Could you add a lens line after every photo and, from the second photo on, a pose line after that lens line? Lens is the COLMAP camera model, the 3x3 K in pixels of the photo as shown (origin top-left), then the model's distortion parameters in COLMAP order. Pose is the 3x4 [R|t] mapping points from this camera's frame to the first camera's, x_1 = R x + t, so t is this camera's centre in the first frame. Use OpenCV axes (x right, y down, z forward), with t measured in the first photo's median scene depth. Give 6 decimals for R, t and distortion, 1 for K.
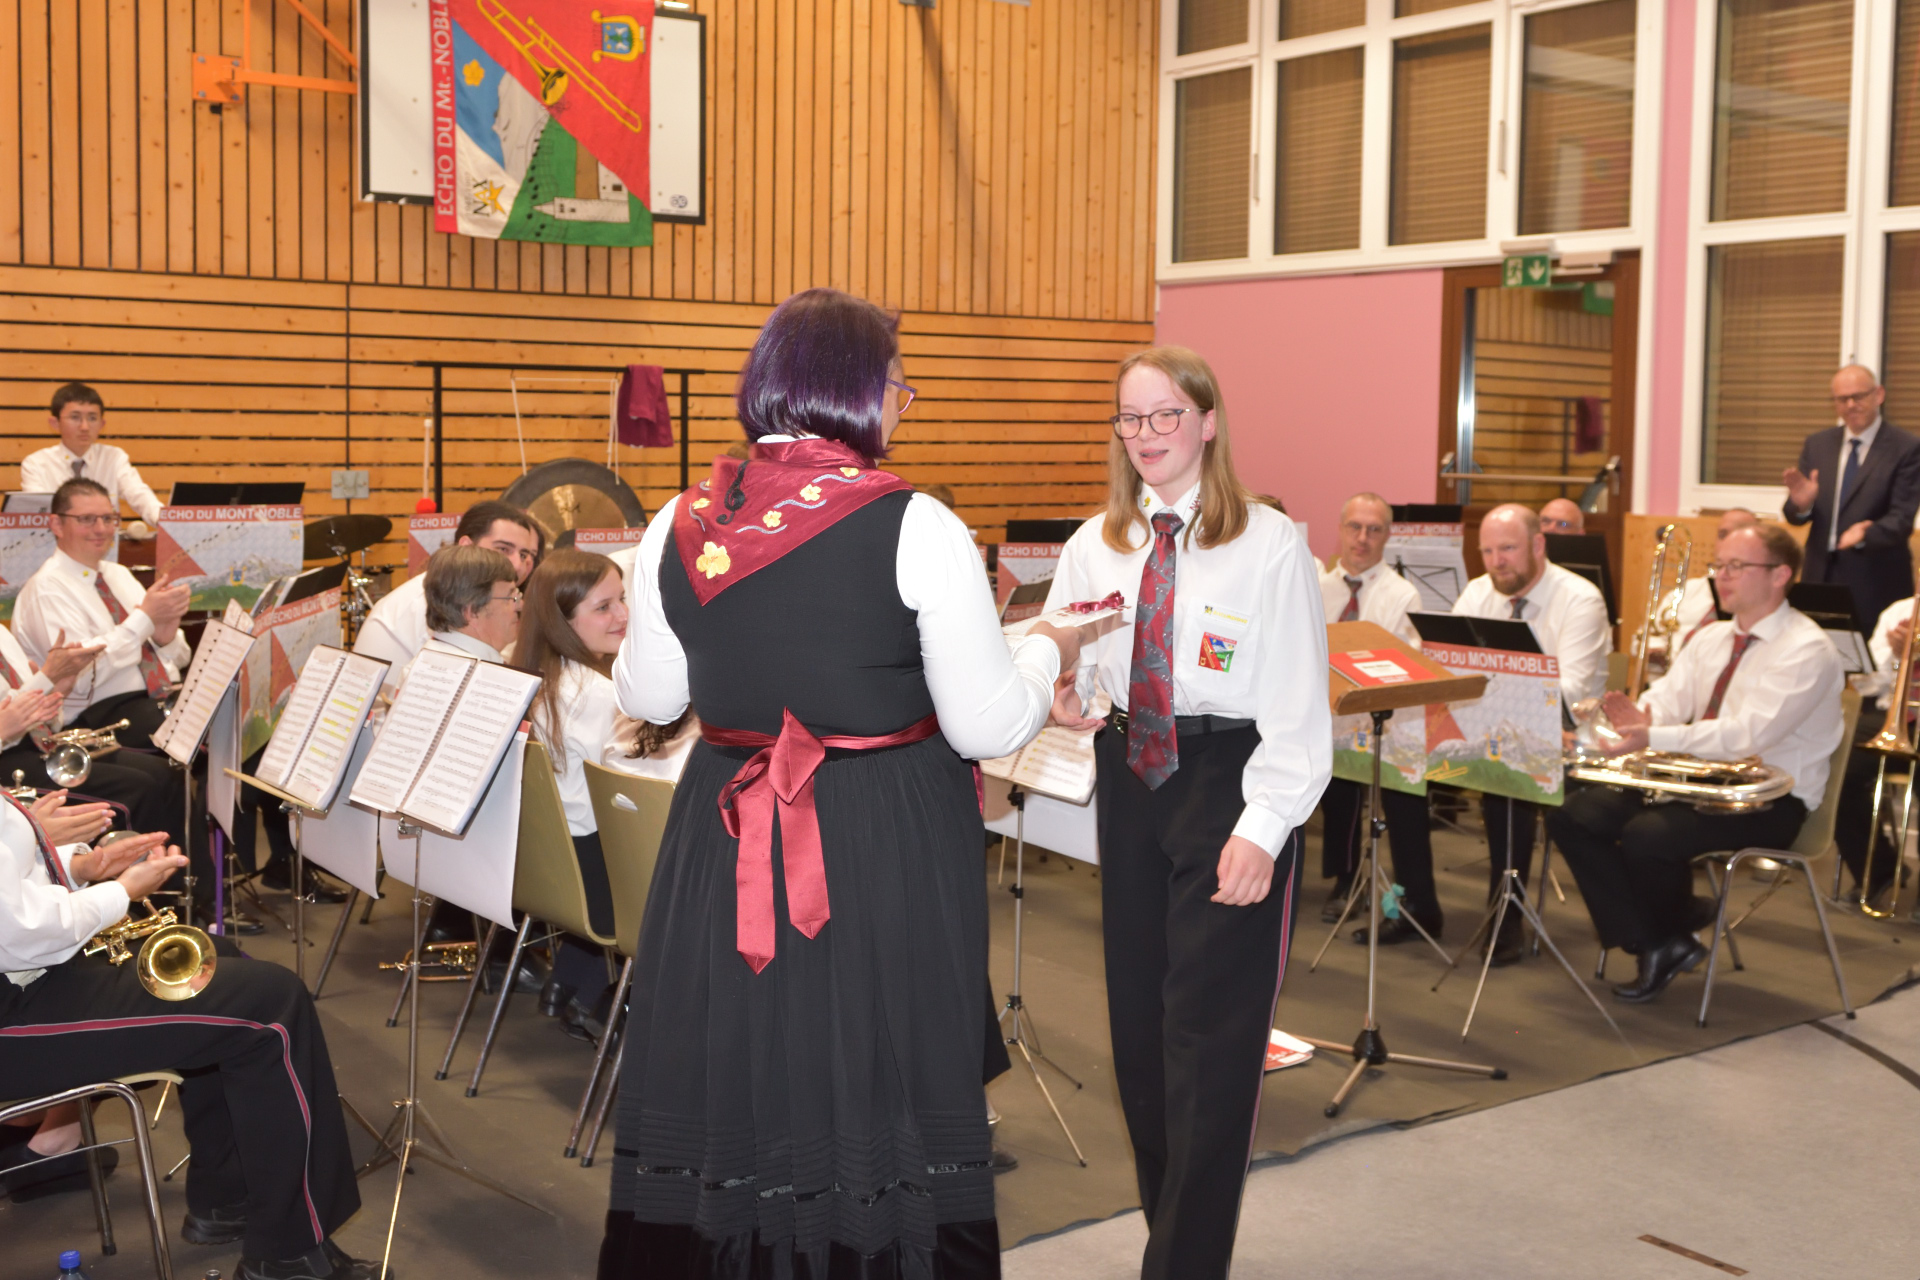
lens RADIAL K [[2008.1, 0, 863.8], [0, 2008.1, 552.2], [0, 0, 1]] dist [0.023877, 0.000000]
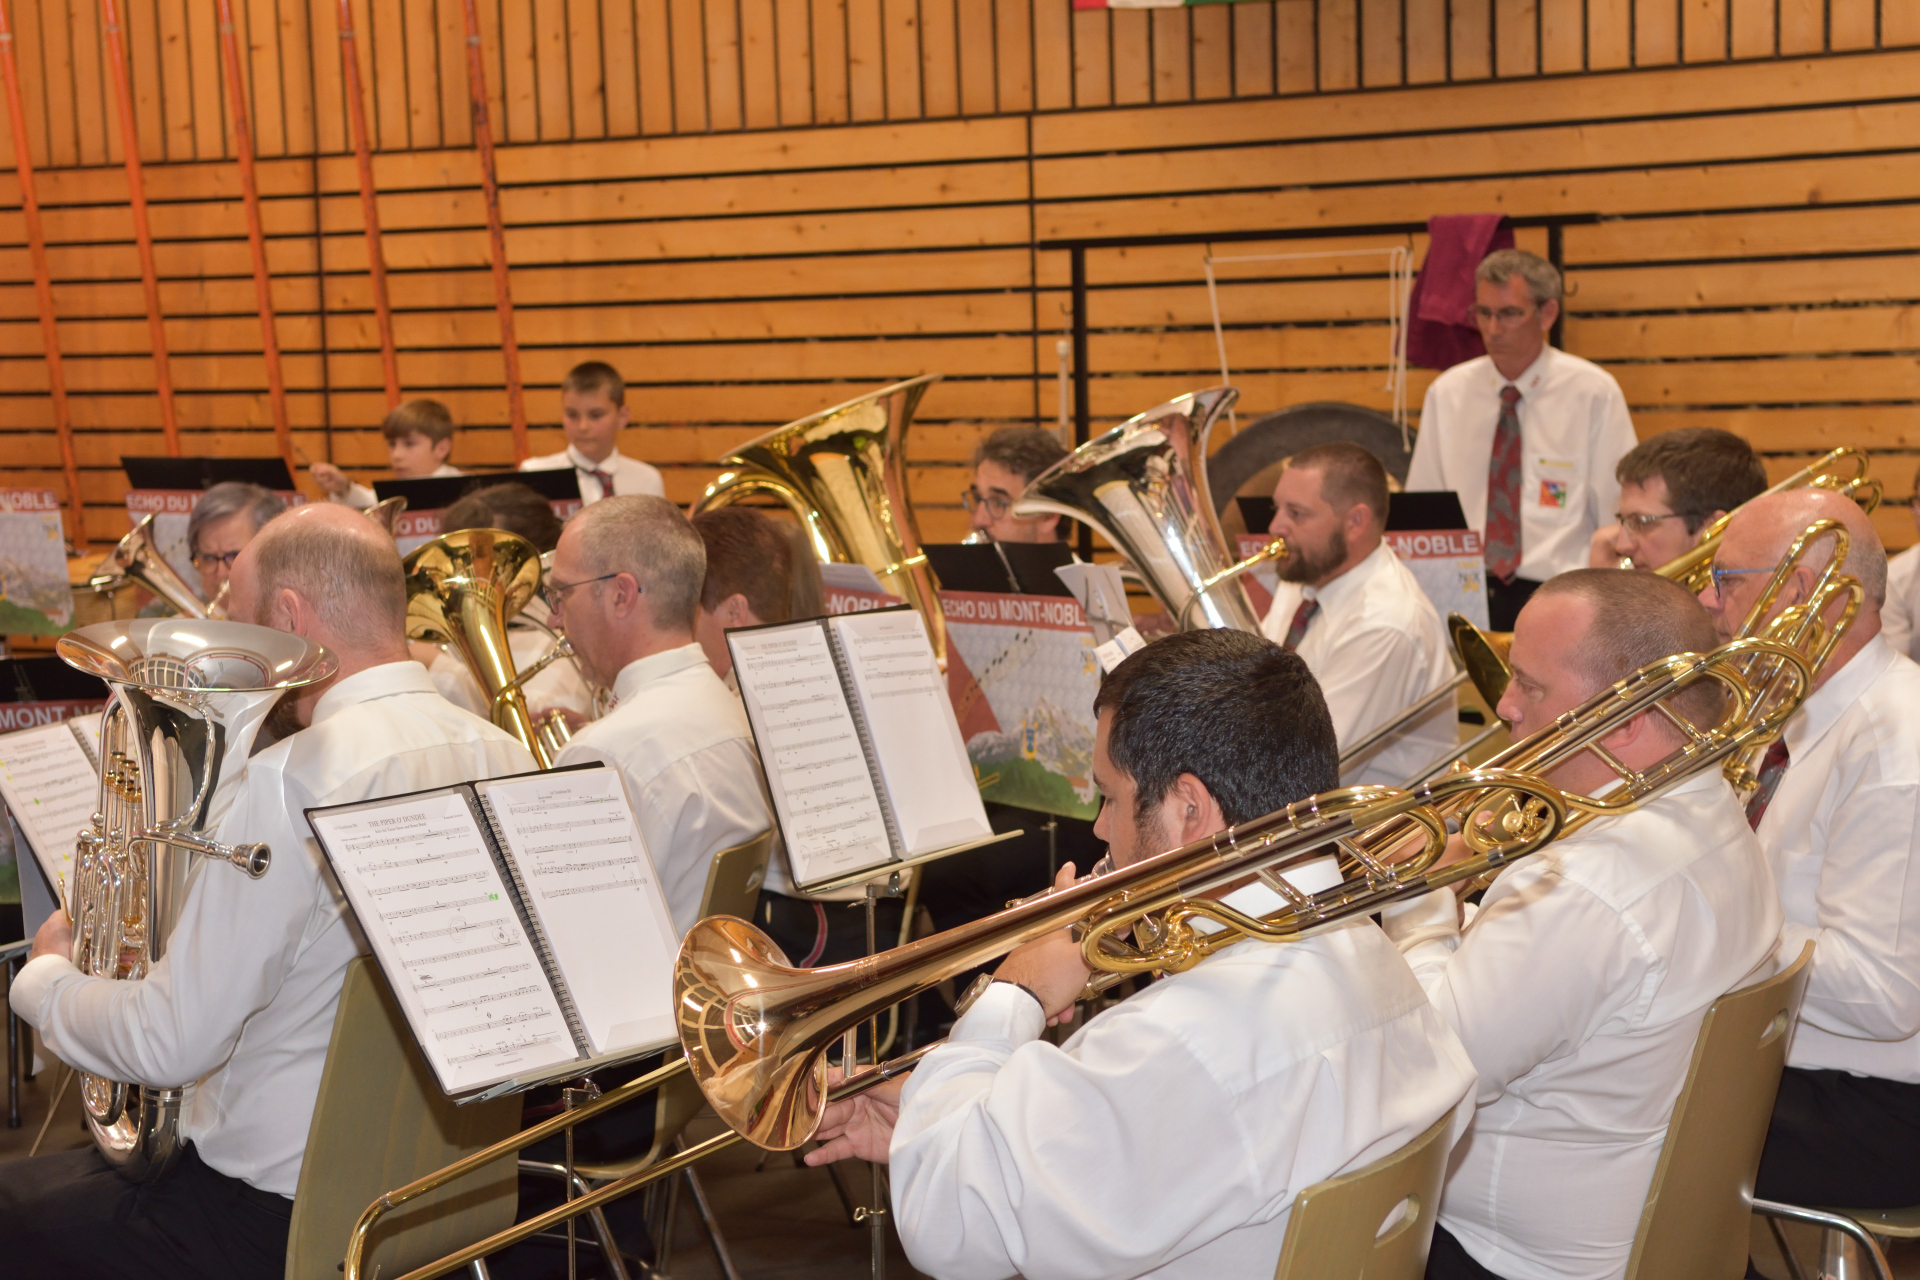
lens RADIAL K [[3622.3, 0, 890.6], [0, 3622.3, 646.1], [0, 0, 1]] dist [0.220937, 0.000000]
pose [[0.435922, 0.046035, -0.898806, 0.685152], [-0.025884, 0.998919, 0.038609, -0.016944], [0.899612, 0.006434, 0.436643, 0.487385]]
